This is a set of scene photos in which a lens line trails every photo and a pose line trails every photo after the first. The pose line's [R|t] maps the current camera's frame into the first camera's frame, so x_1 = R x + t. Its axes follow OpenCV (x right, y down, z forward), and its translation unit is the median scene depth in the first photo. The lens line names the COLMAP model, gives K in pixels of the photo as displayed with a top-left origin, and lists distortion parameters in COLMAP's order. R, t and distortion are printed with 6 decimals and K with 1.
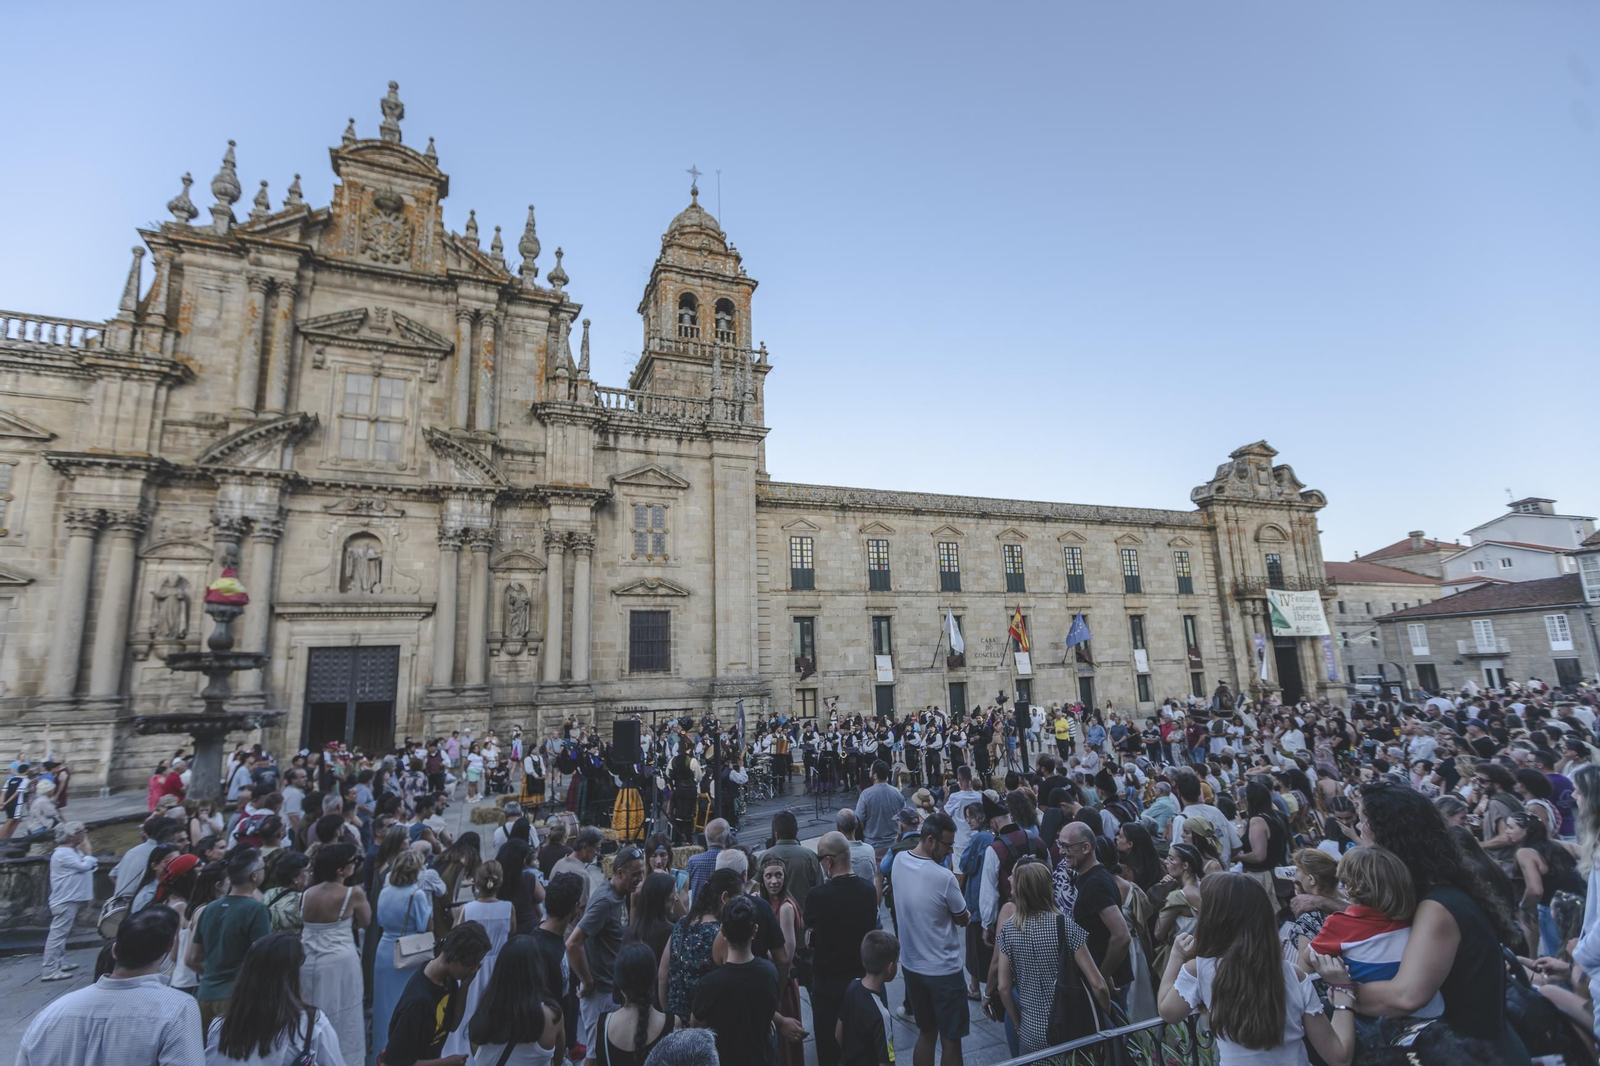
lens RADIAL K [[755.8, 0, 800.0], [0, 755.8, 533.0], [0, 0, 1]] dist [-0.005050, -0.001155]
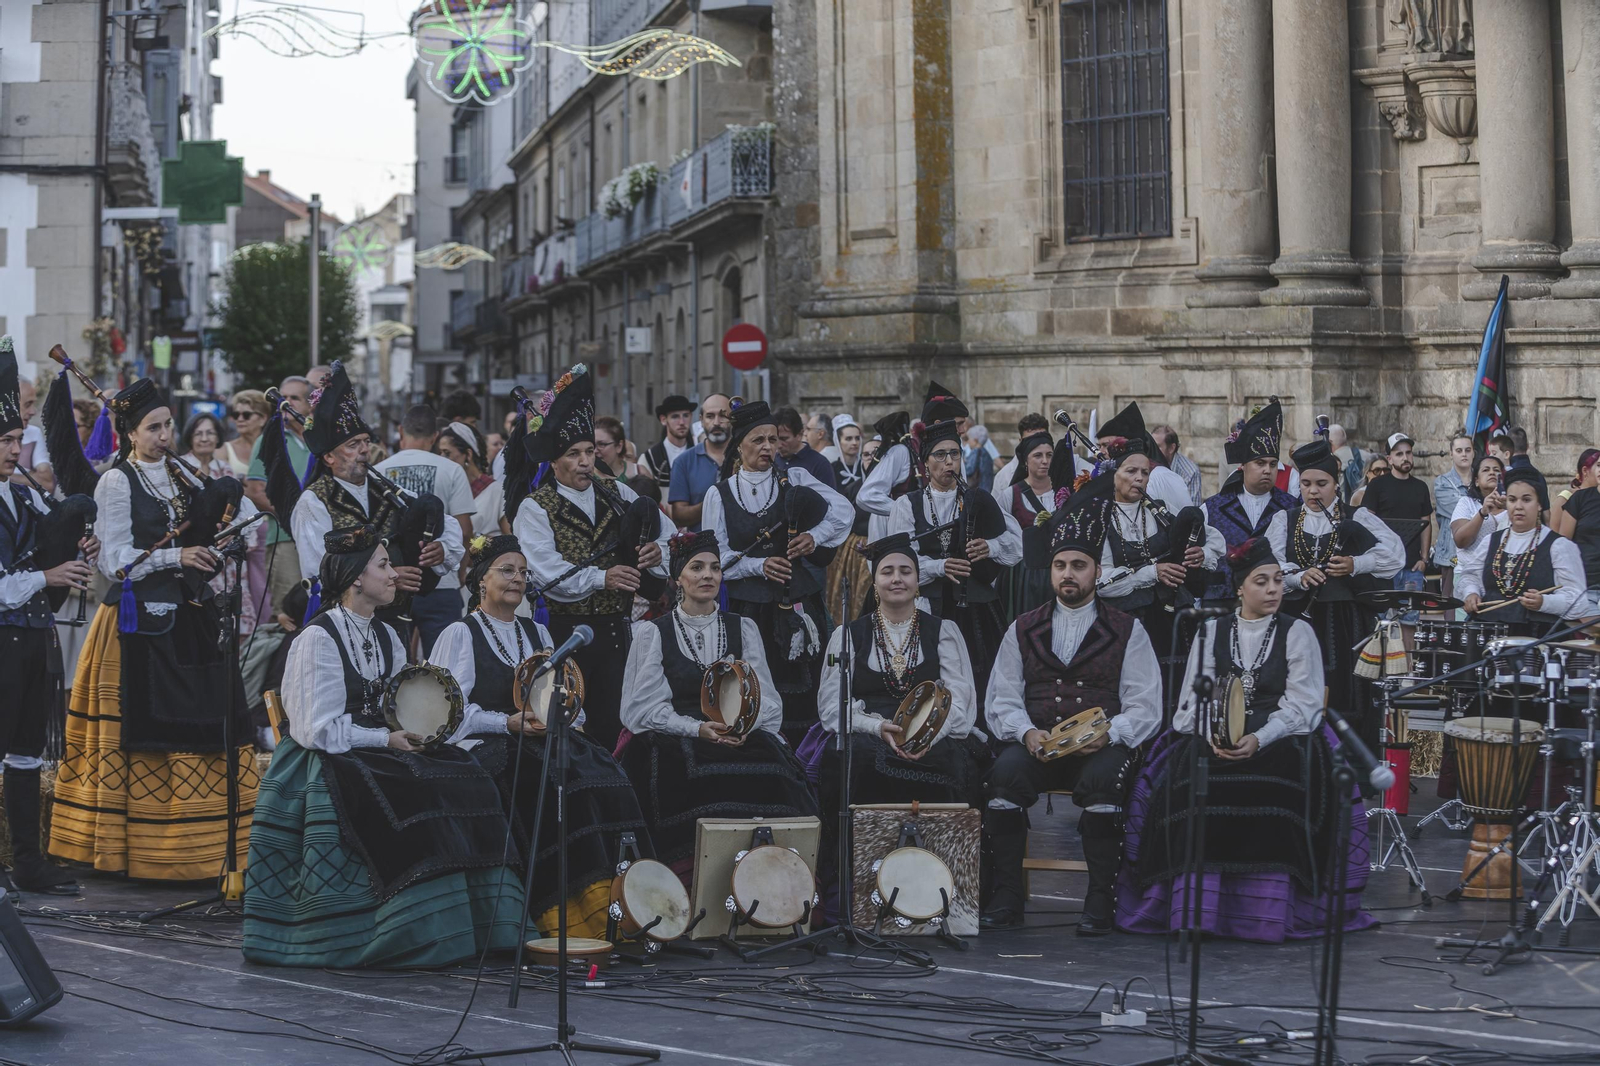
lens RADIAL K [[3421.6, 0, 800.4], [0, 3421.6, 632.7], [0, 0, 1]] dist [-0.450139, -0.373870]
pose [[0.134648, 0.096704, -0.986163, 0.267775], [0.189900, 0.974261, 0.121465, 0.122825], [0.972527, -0.203627, 0.112818, 0.481074]]
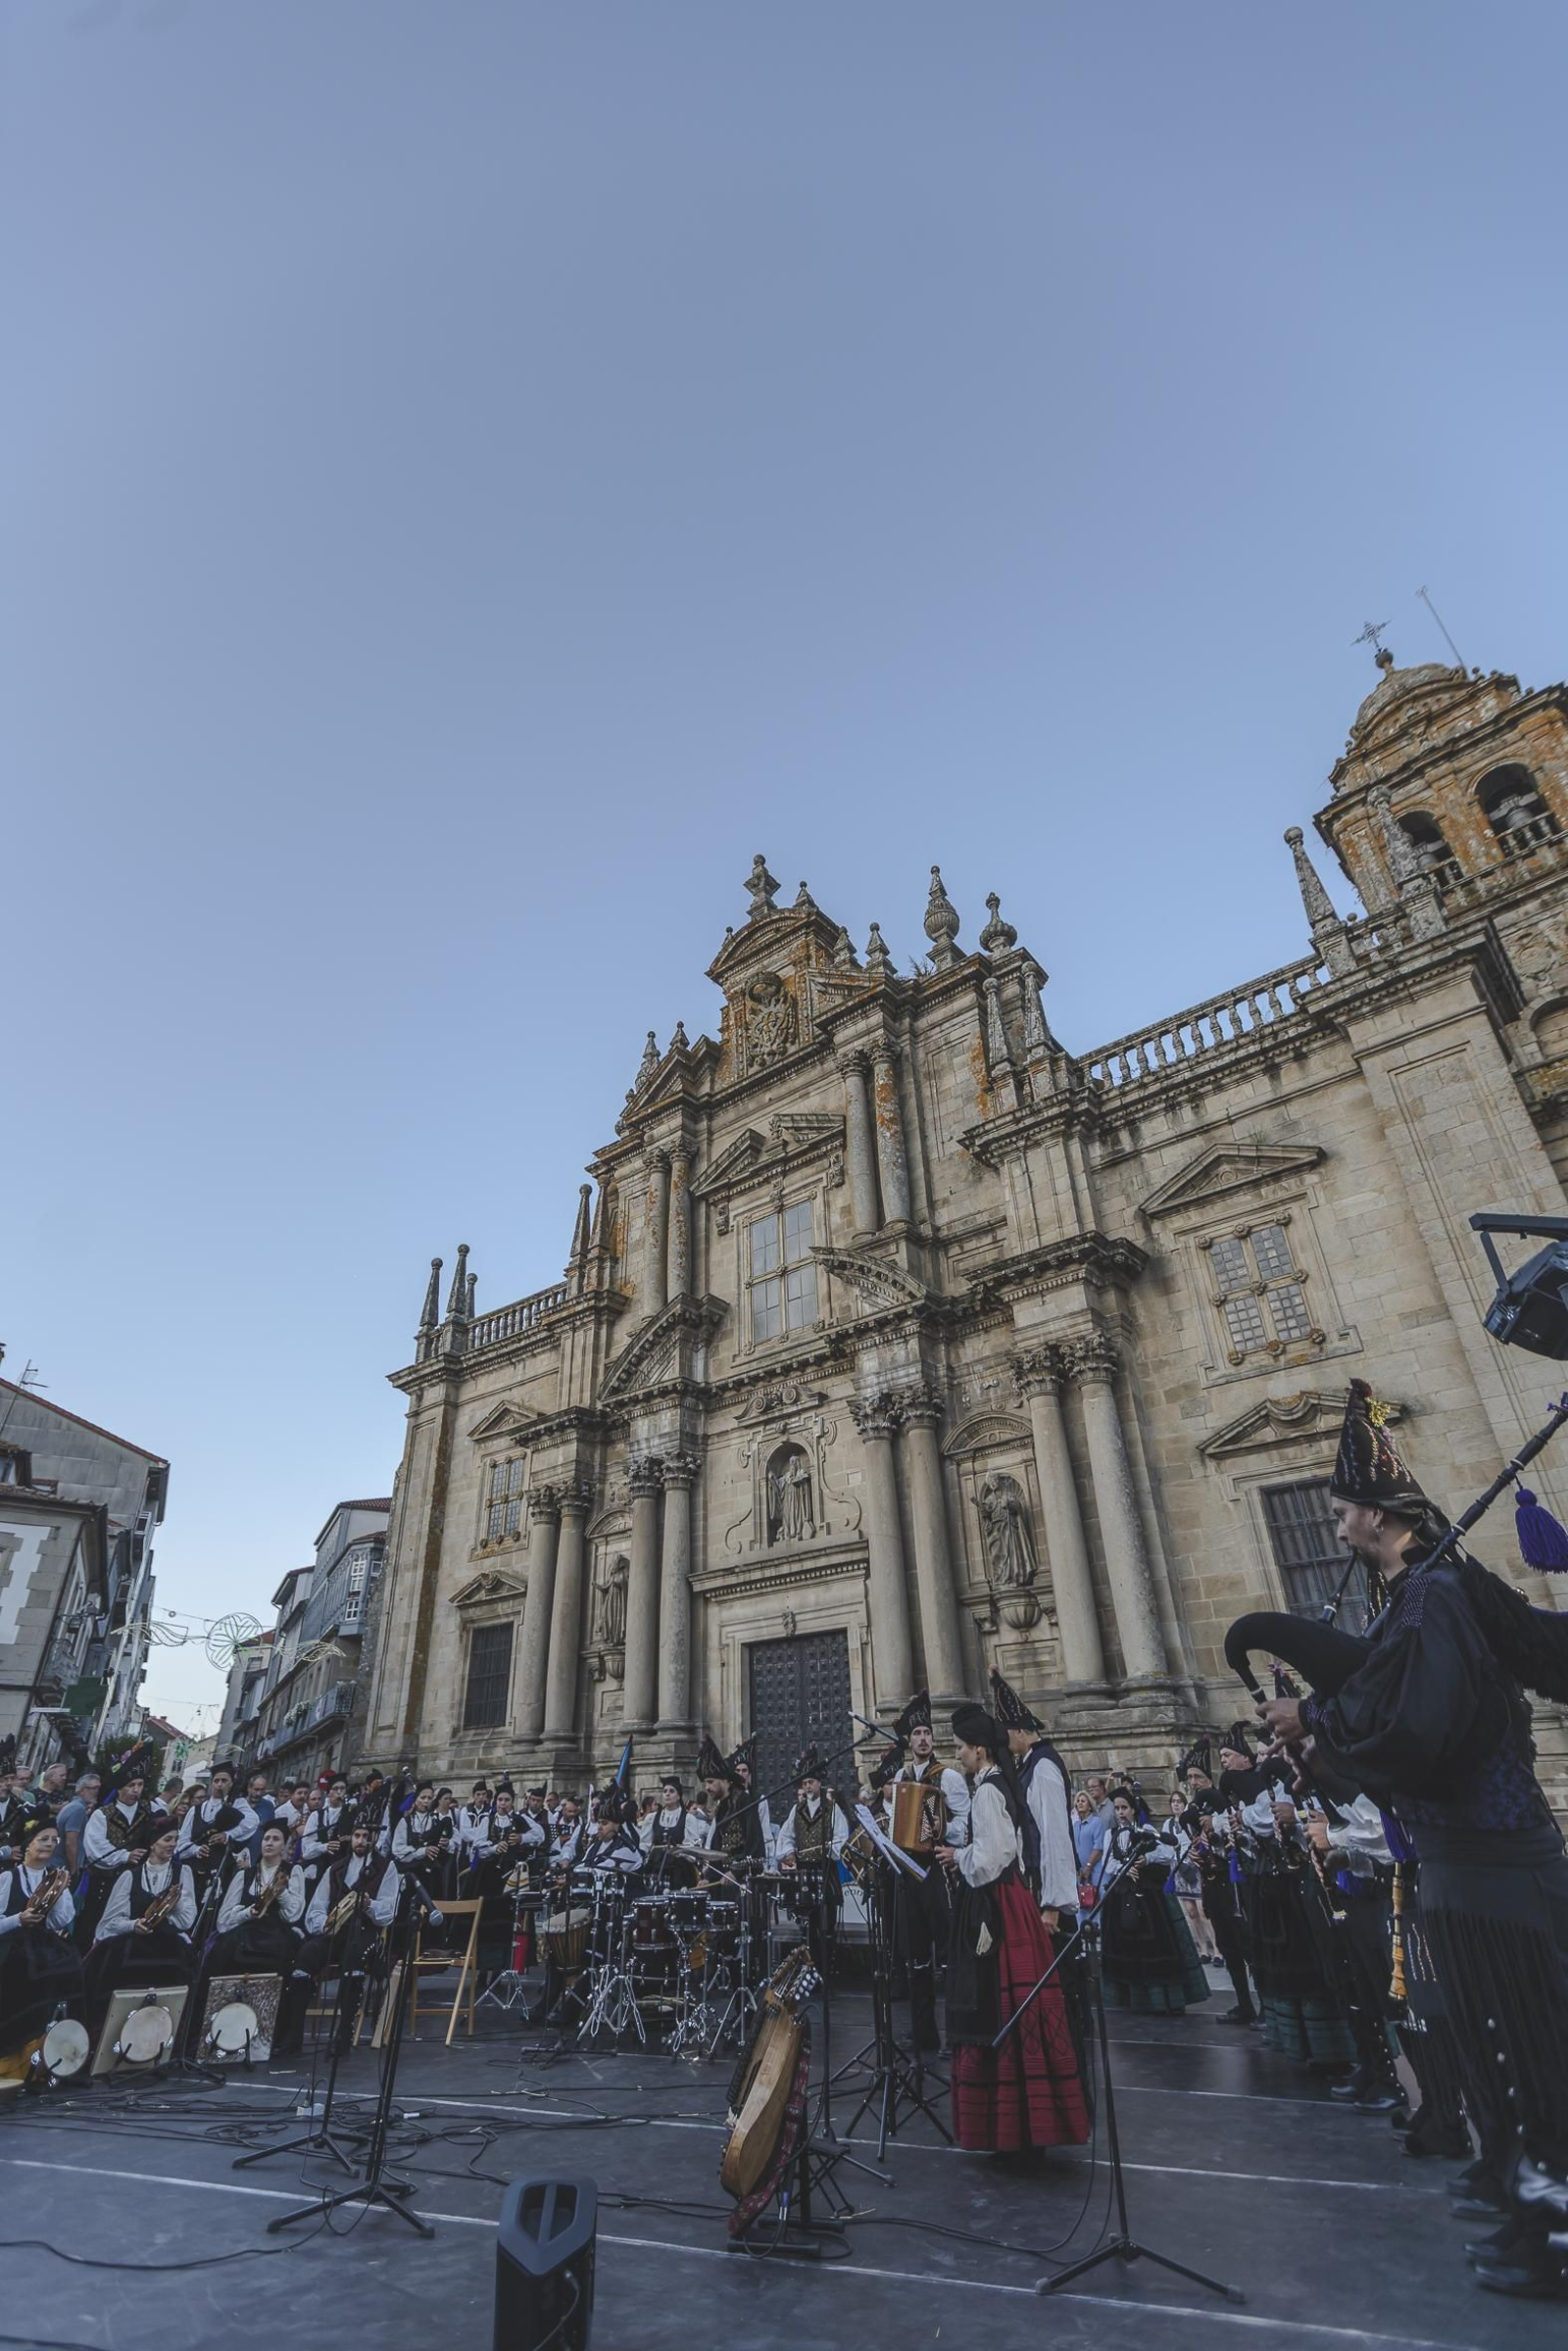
lens RADIAL K [[1091.2, 0, 770.8], [0, 1091.2, 1199.3], [0, 0, 1]] dist [0.009735, -0.000070]
pose [[0.422513, -0.424066, -0.801032, 0.207912], [0.177641, 0.905396, -0.385618, 0.147726], [0.888778, 0.020632, 0.457873, 0.517032]]
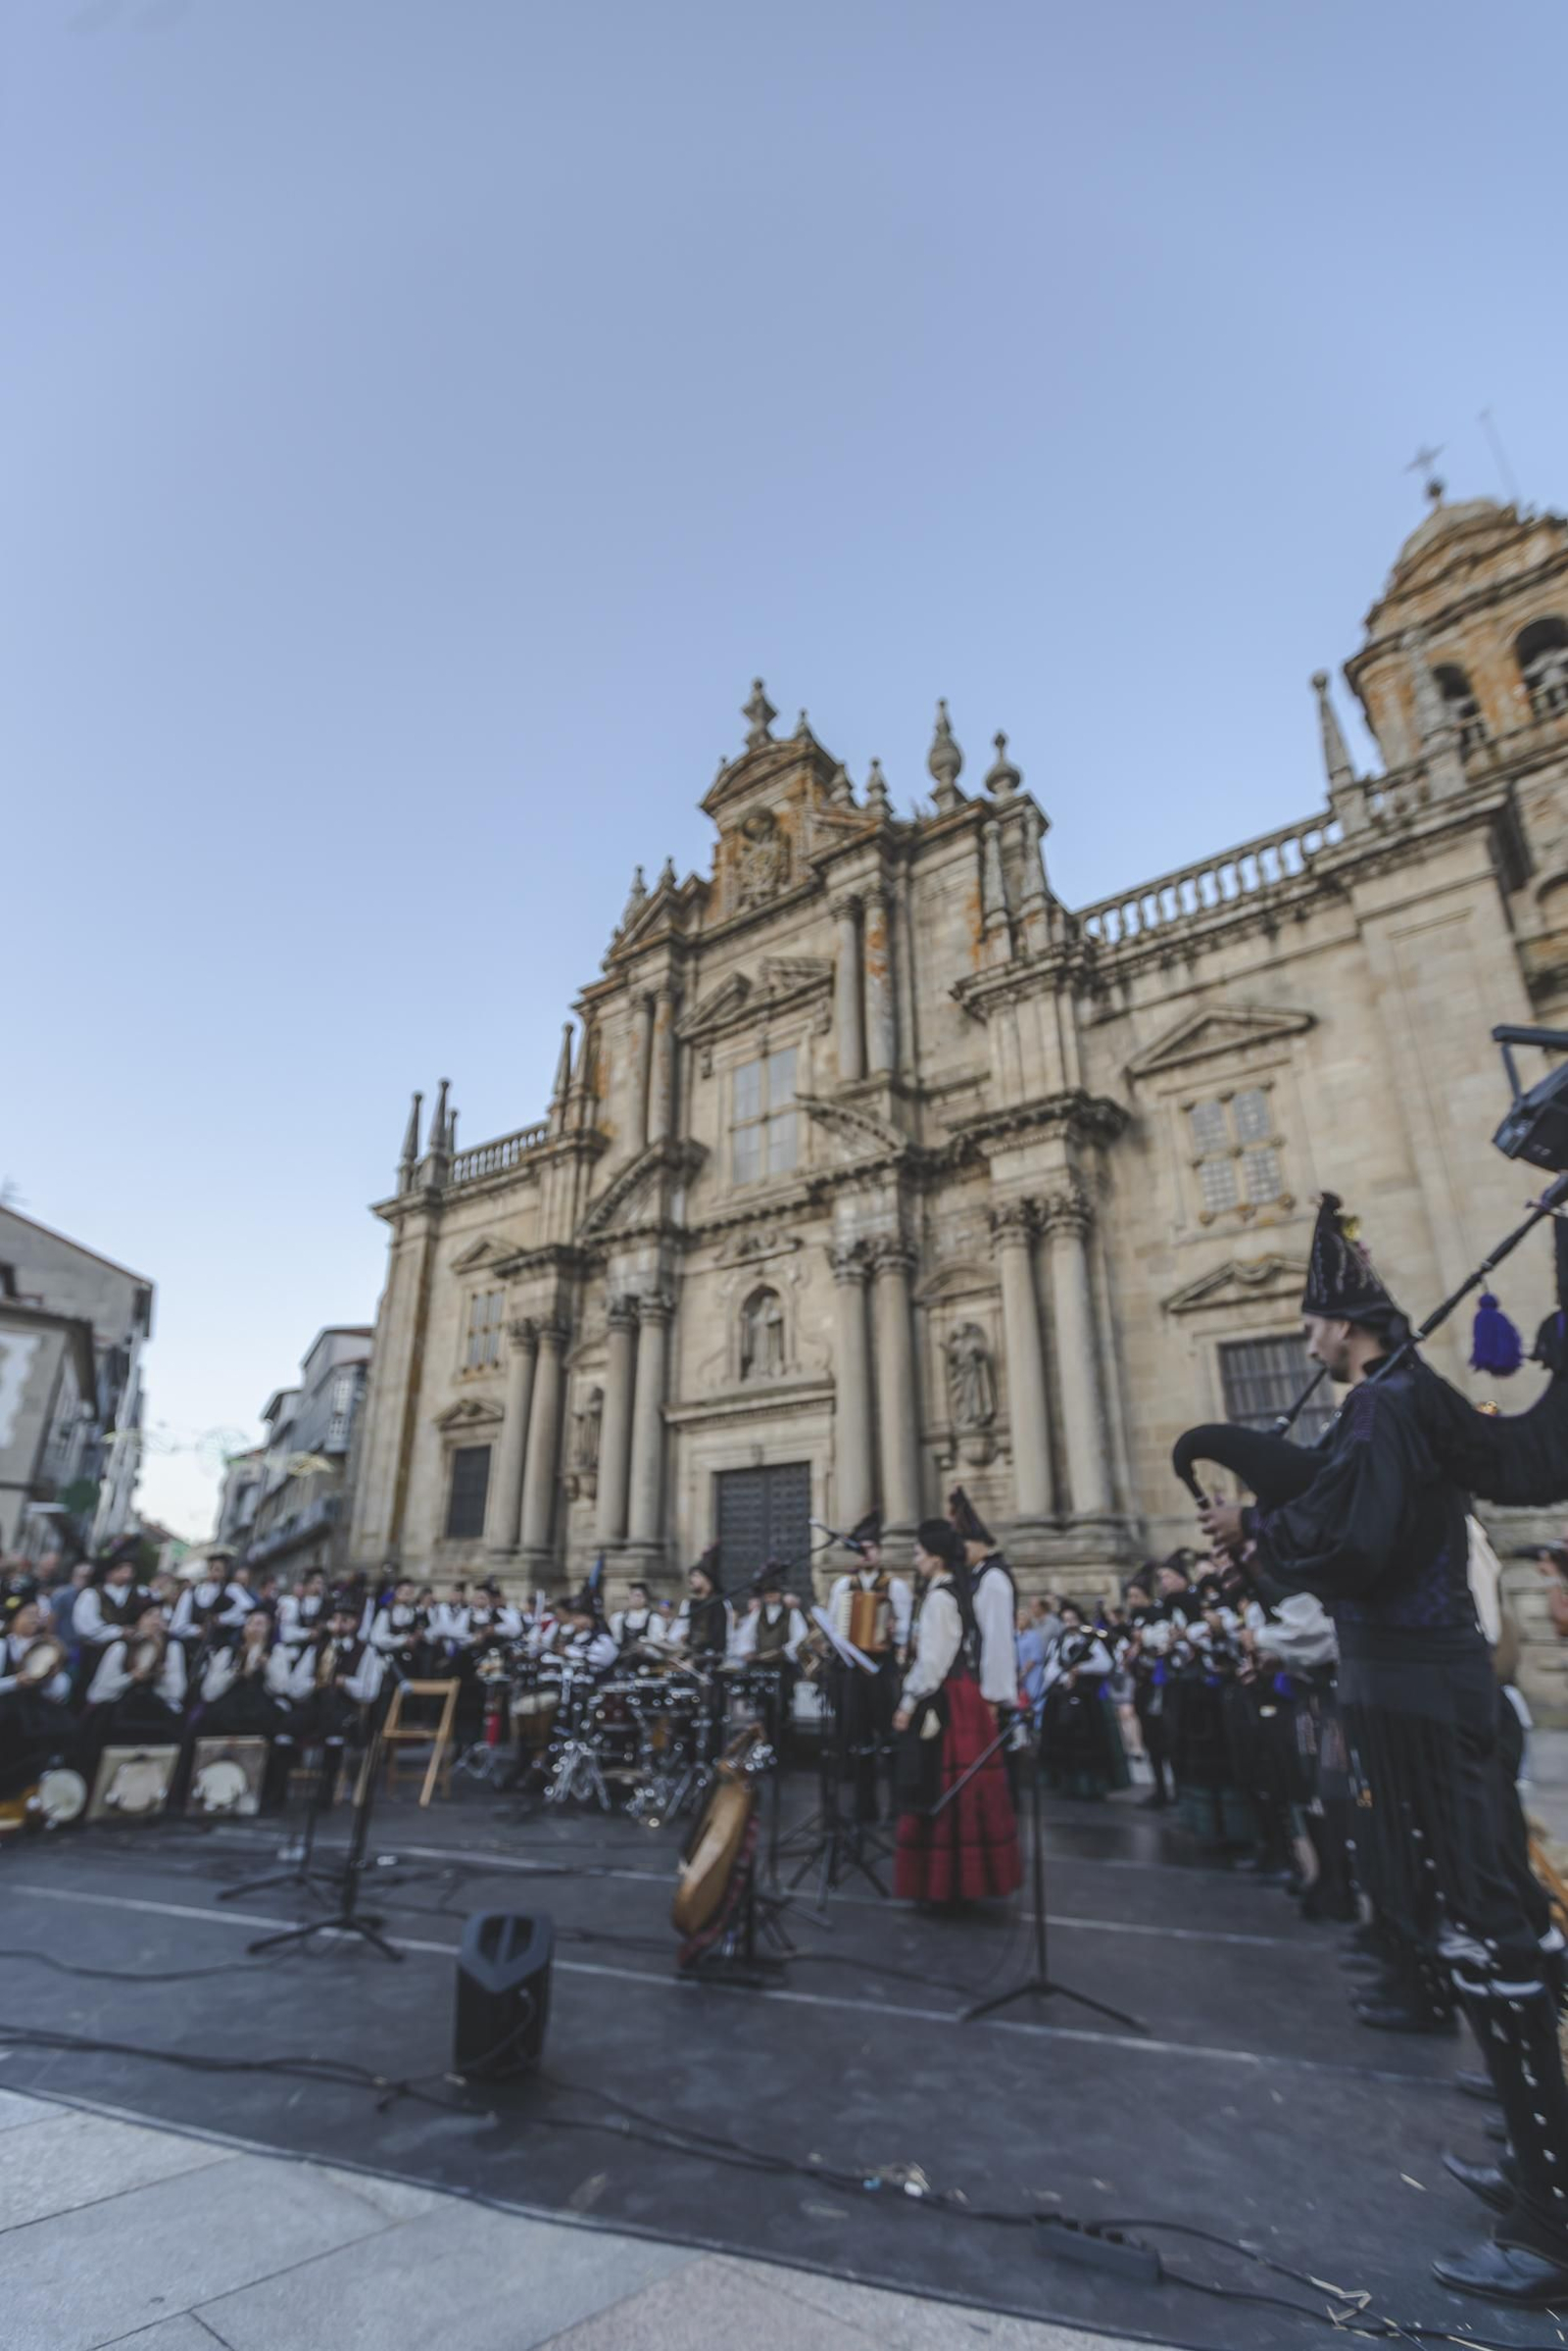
lens RADIAL K [[1082.6, 0, 770.6], [0, 1082.6, 1202.3], [0, 0, 1]] dist [0.008318, 0.000637]
pose [[0.450875, -0.292212, -0.843400, 0.201541], [0.144390, 0.956326, -0.254148, 0.150862], [0.880831, -0.007189, 0.473376, 0.519743]]
